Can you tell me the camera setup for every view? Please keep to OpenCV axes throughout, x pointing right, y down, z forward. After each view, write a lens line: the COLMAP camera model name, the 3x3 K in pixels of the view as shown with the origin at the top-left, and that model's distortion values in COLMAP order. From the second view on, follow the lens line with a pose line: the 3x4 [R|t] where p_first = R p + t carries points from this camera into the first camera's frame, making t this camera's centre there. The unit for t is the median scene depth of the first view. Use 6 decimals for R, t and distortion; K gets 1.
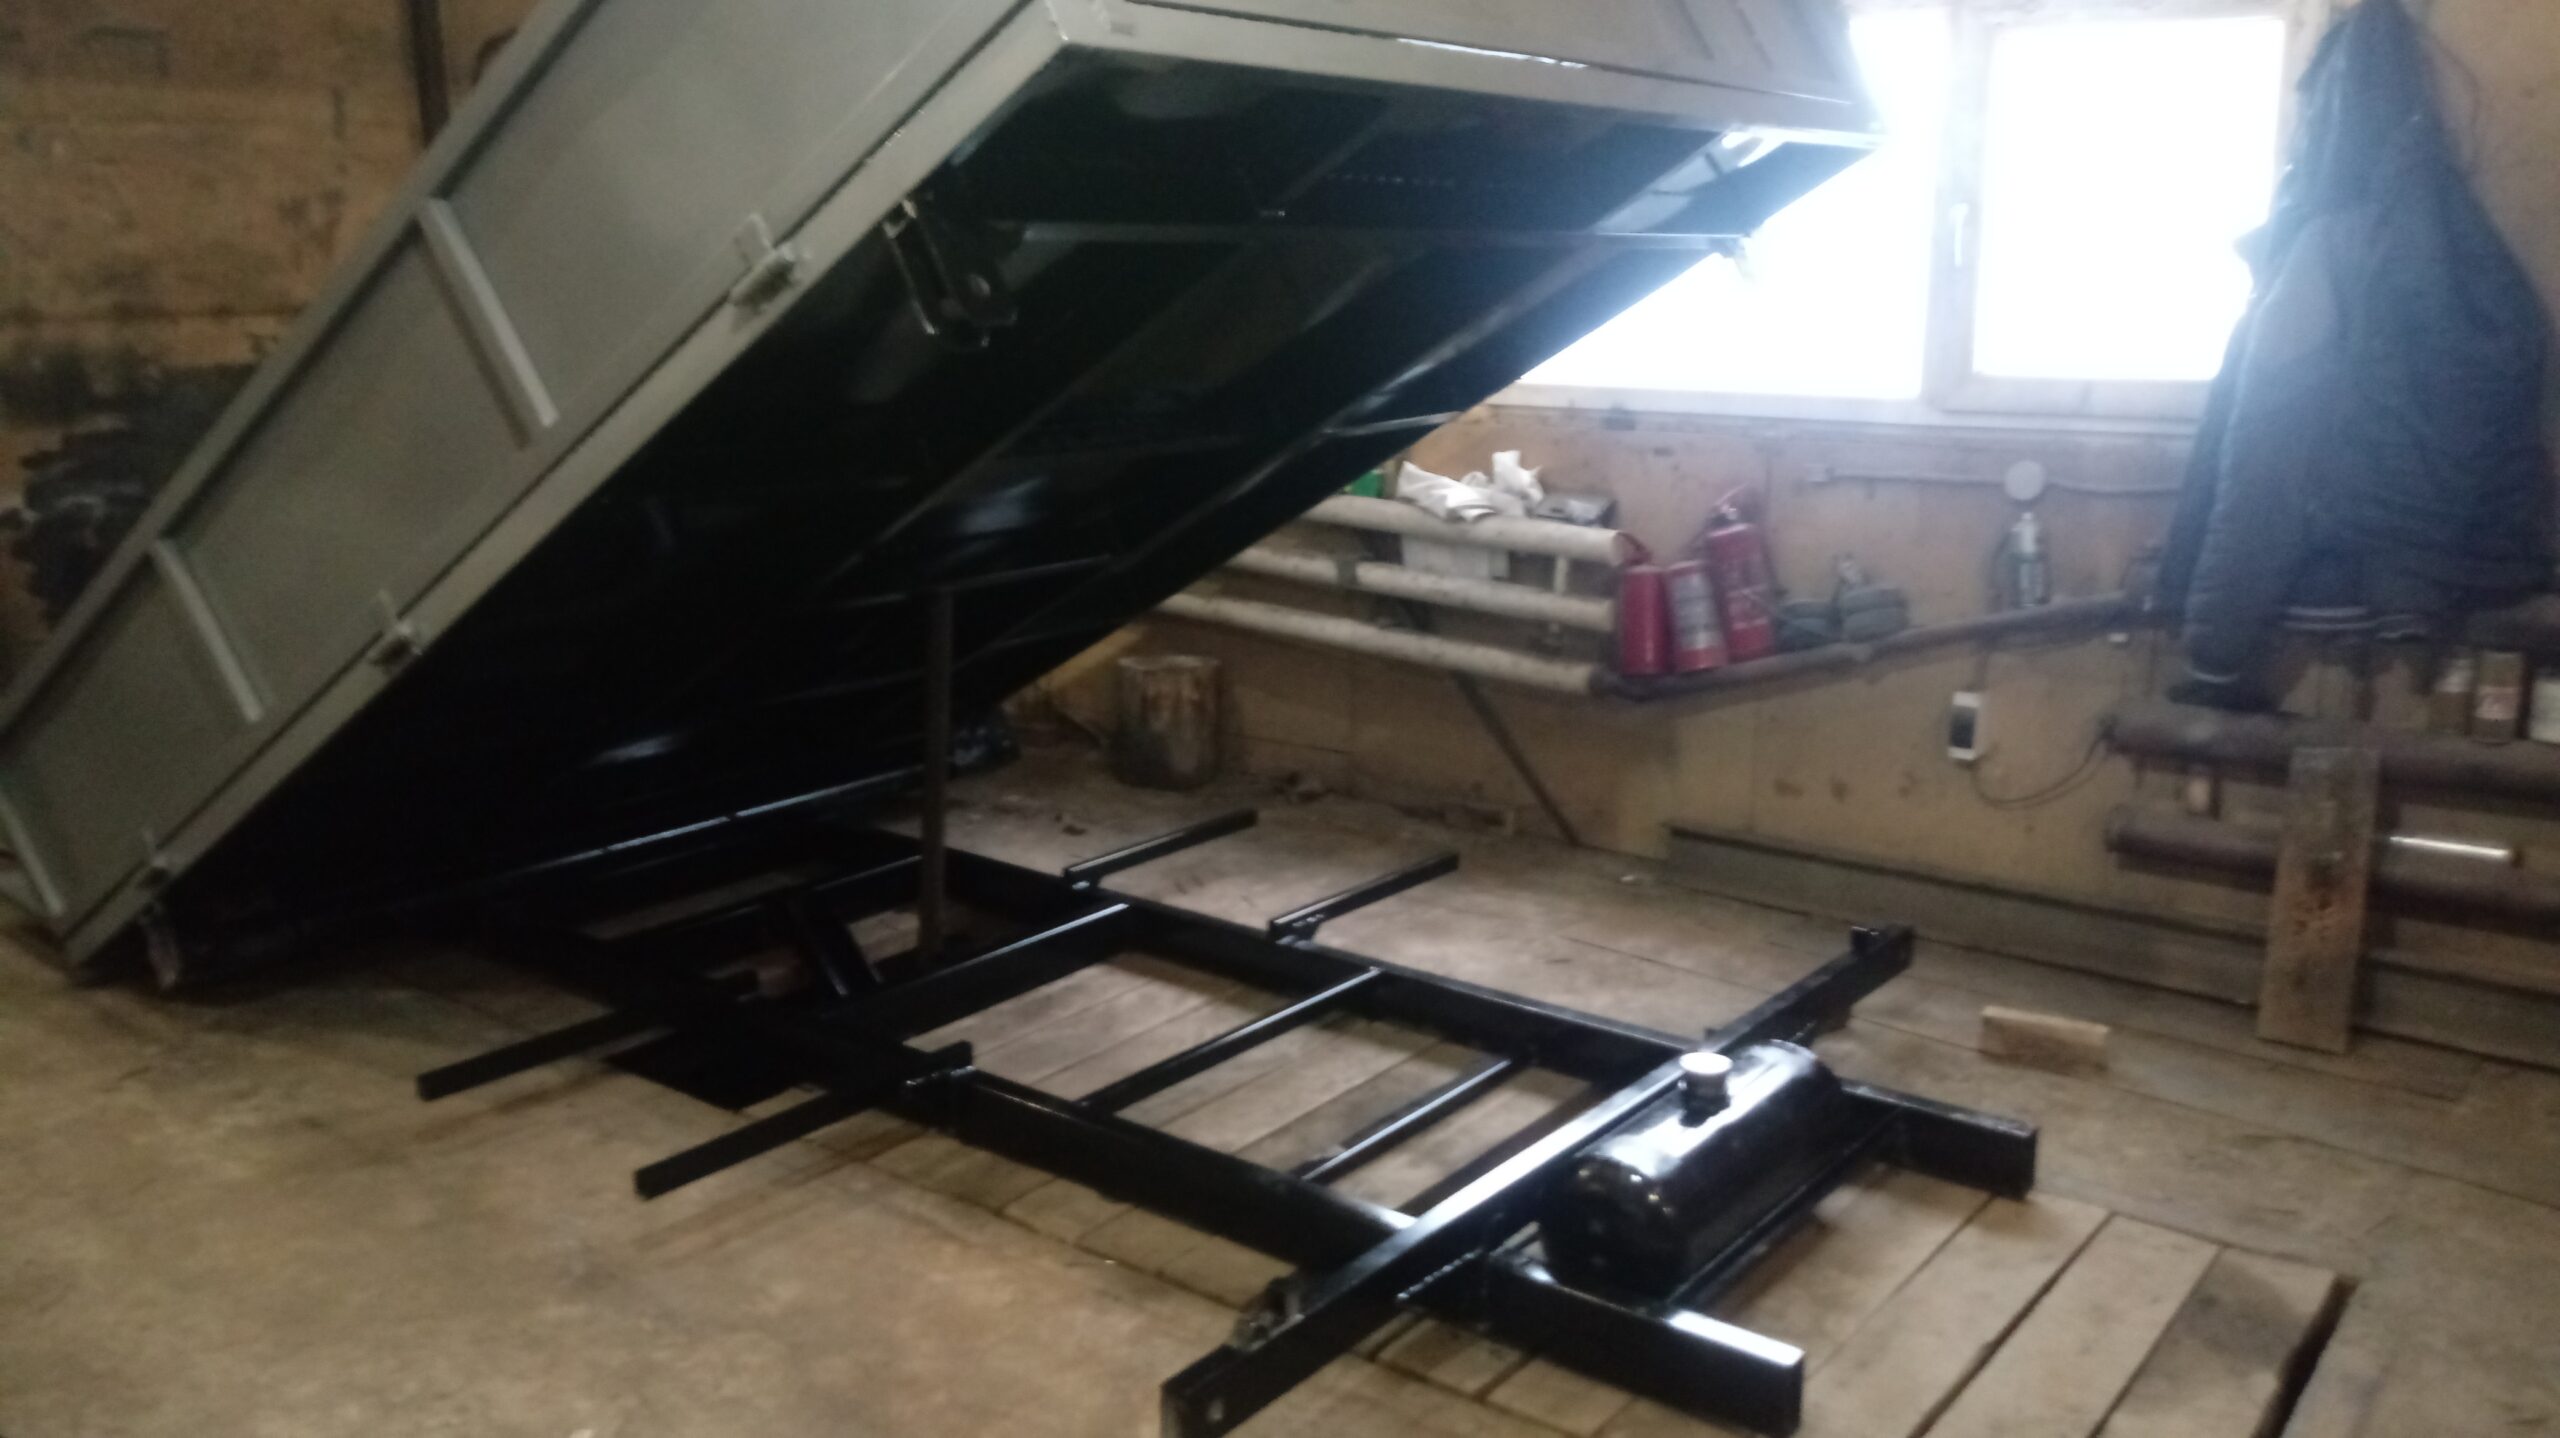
lens RADIAL K [[2024.0, 0, 1317.1], [0, 2024.0, 755.2], [0, 0, 1]] dist [0.048782, -0.089172]
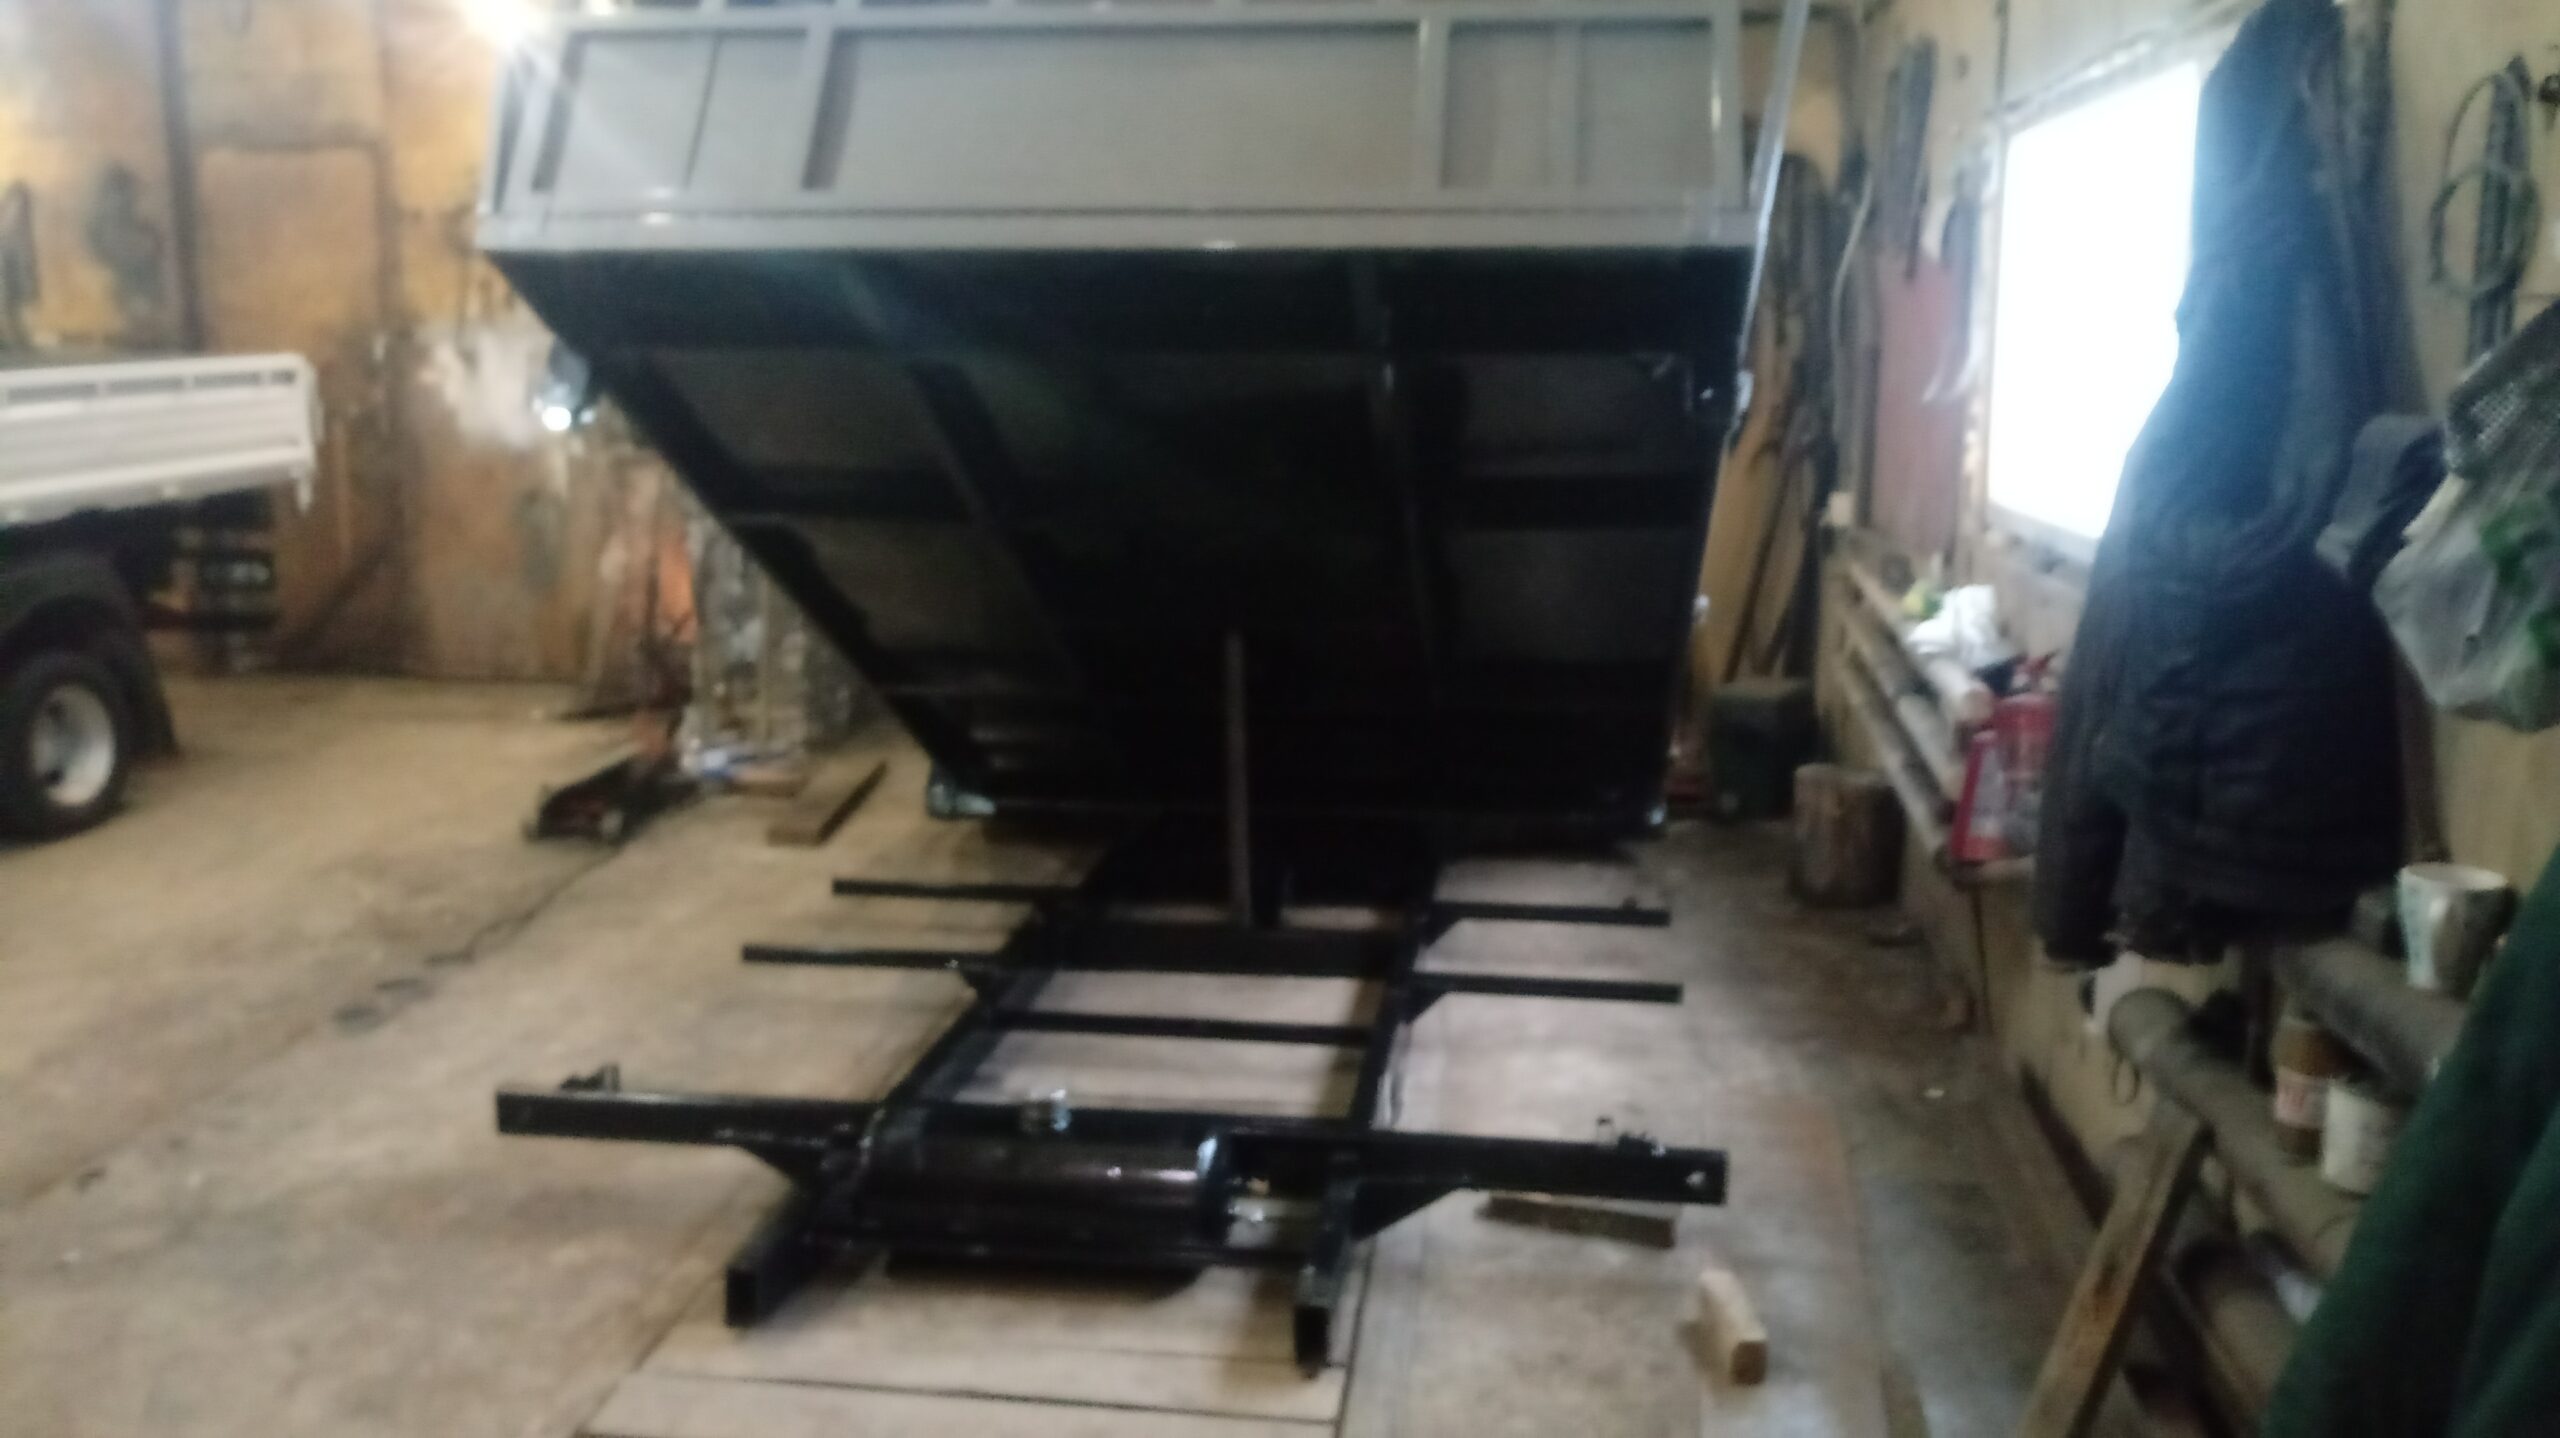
lens RADIAL K [[2067.6, 0, 1317.1], [0, 2067.6, 752.7], [0, 0, 1]] dist [0.040839, -0.111832]
pose [[0.499759, 0.170035, -0.849311, 0.921402], [-0.205215, 0.975868, 0.074618, -0.112842], [0.841503, 0.137001, 0.522592, 0.384478]]
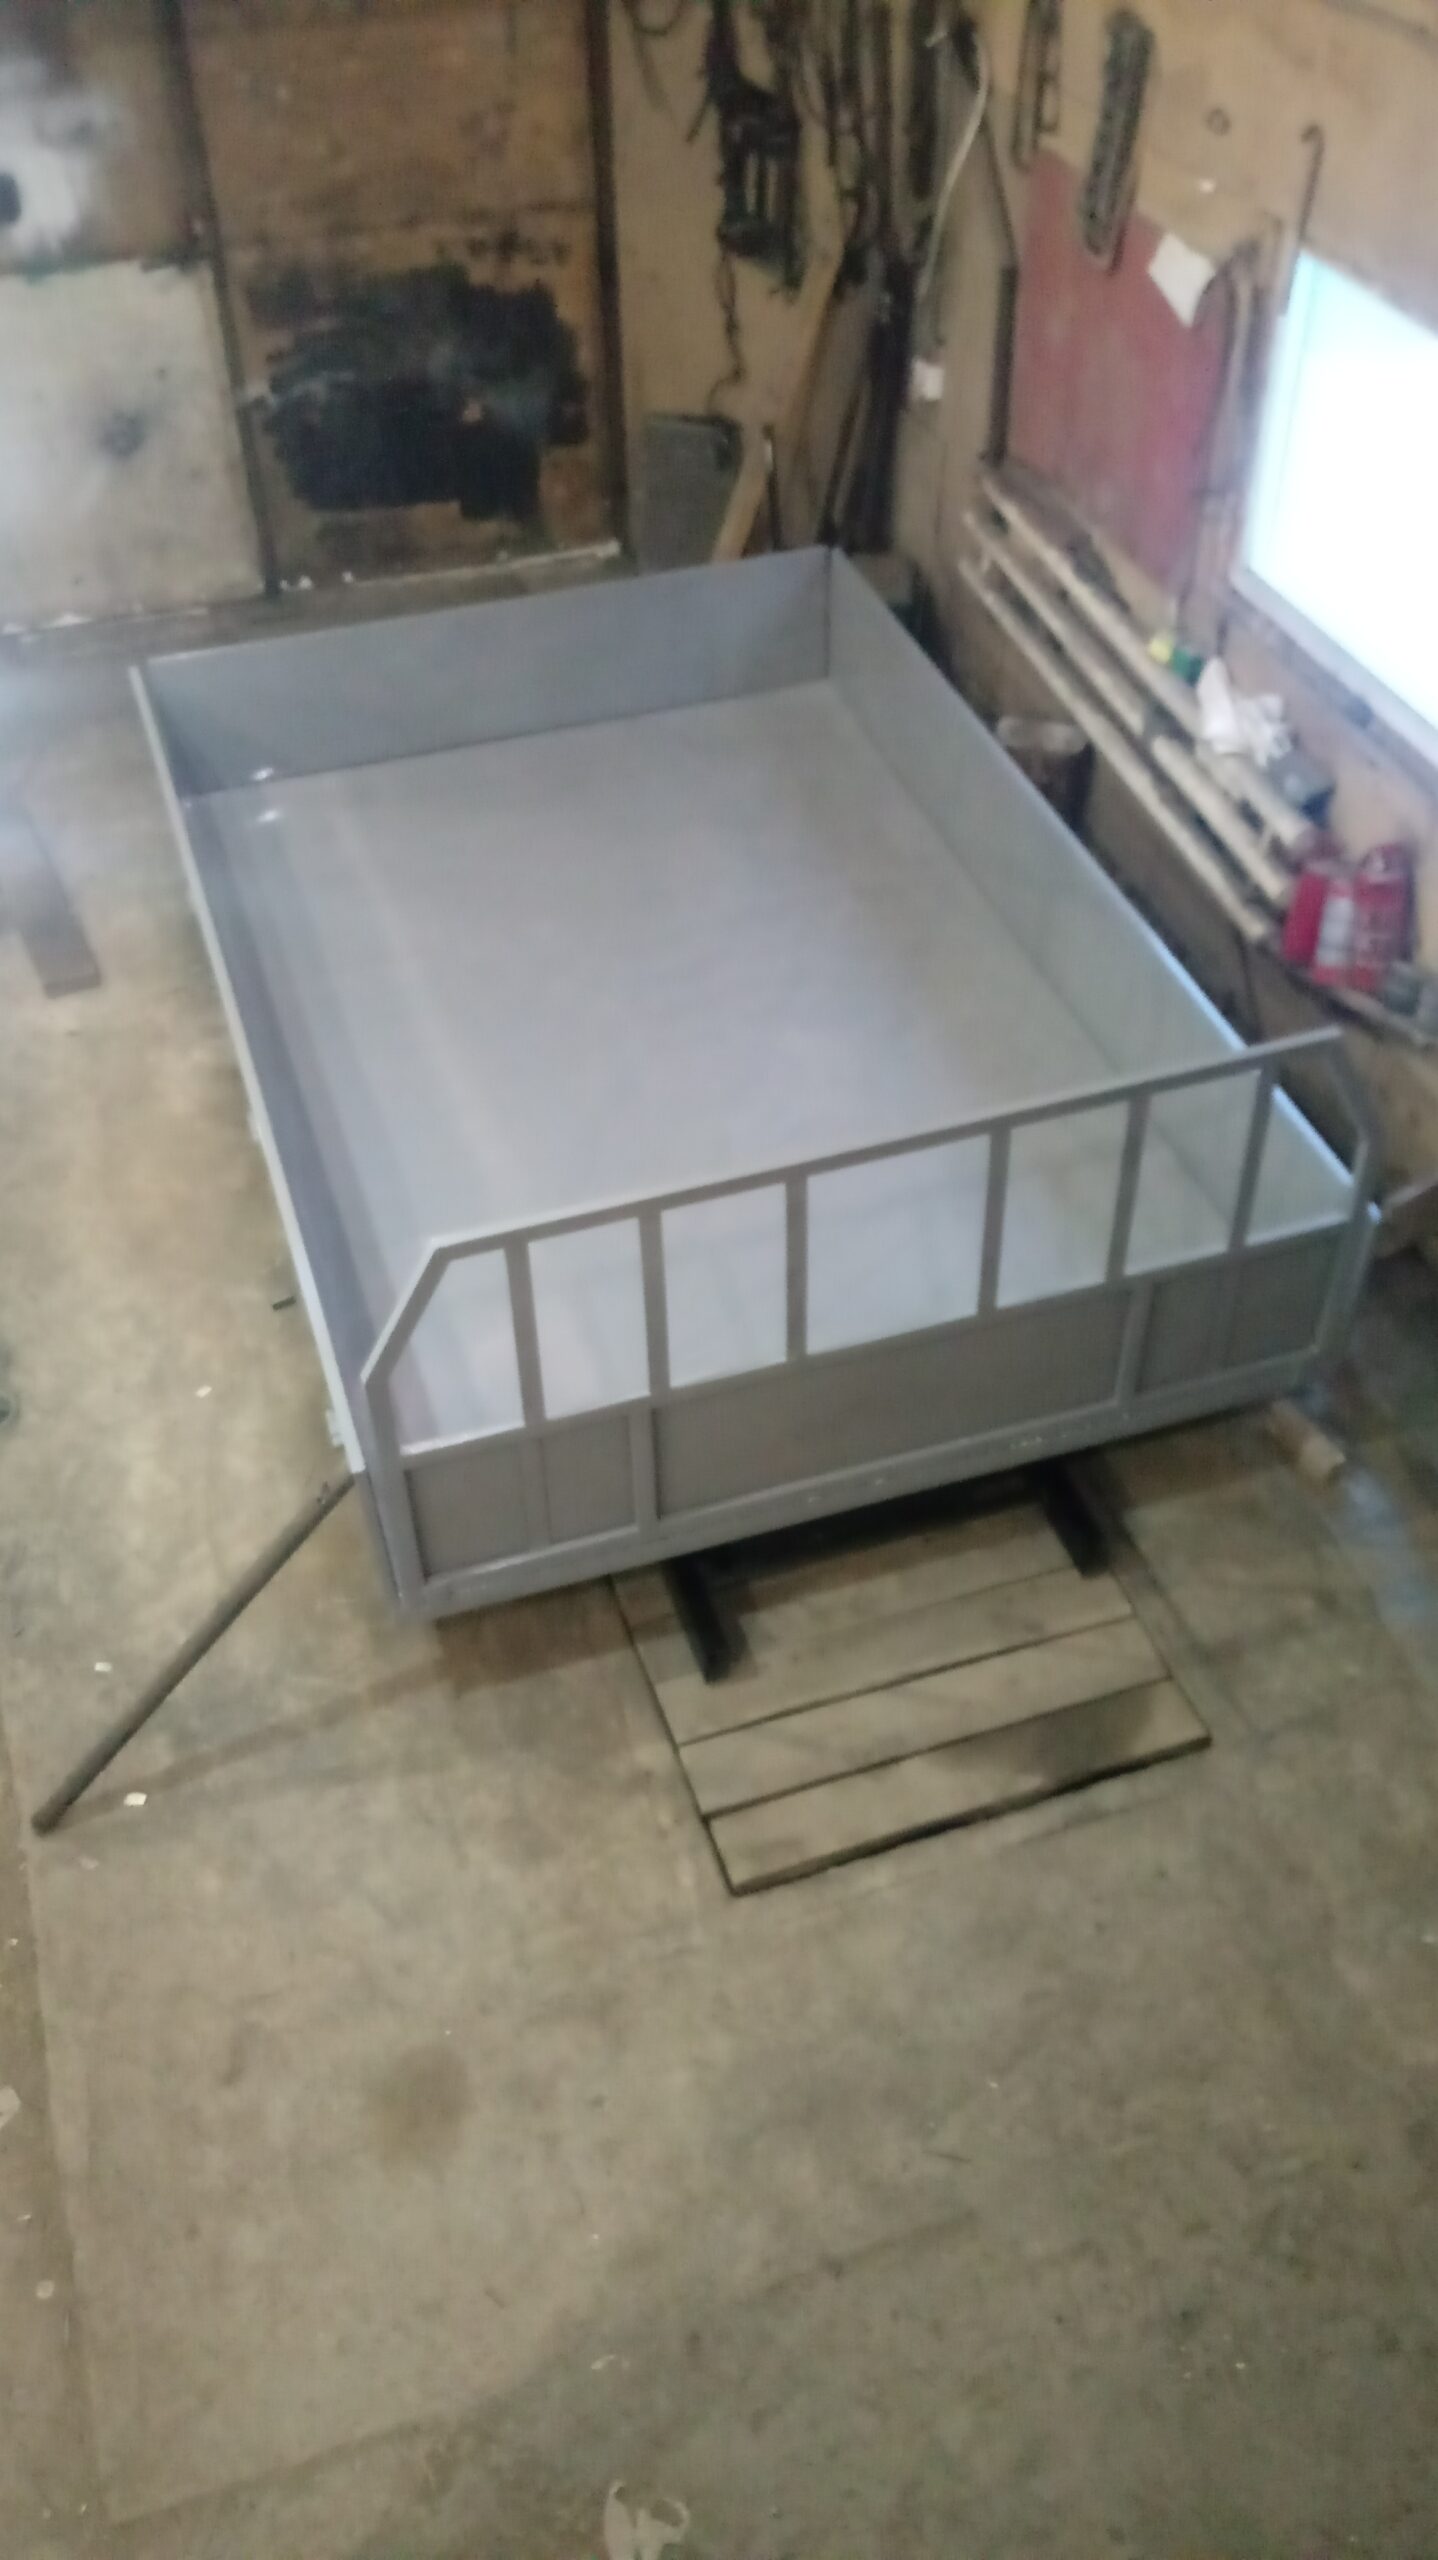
lens RADIAL K [[2024.0, 0, 715.5], [0, 2024.0, 1337.9], [0, 0, 1]] dist [0.048782, -0.089172]
pose [[0.824635, 0.400038, -0.399933, 0.520876], [-0.118377, 0.813401, 0.569530, -0.568033], [0.553140, -0.422312, 0.718114, -0.066561]]
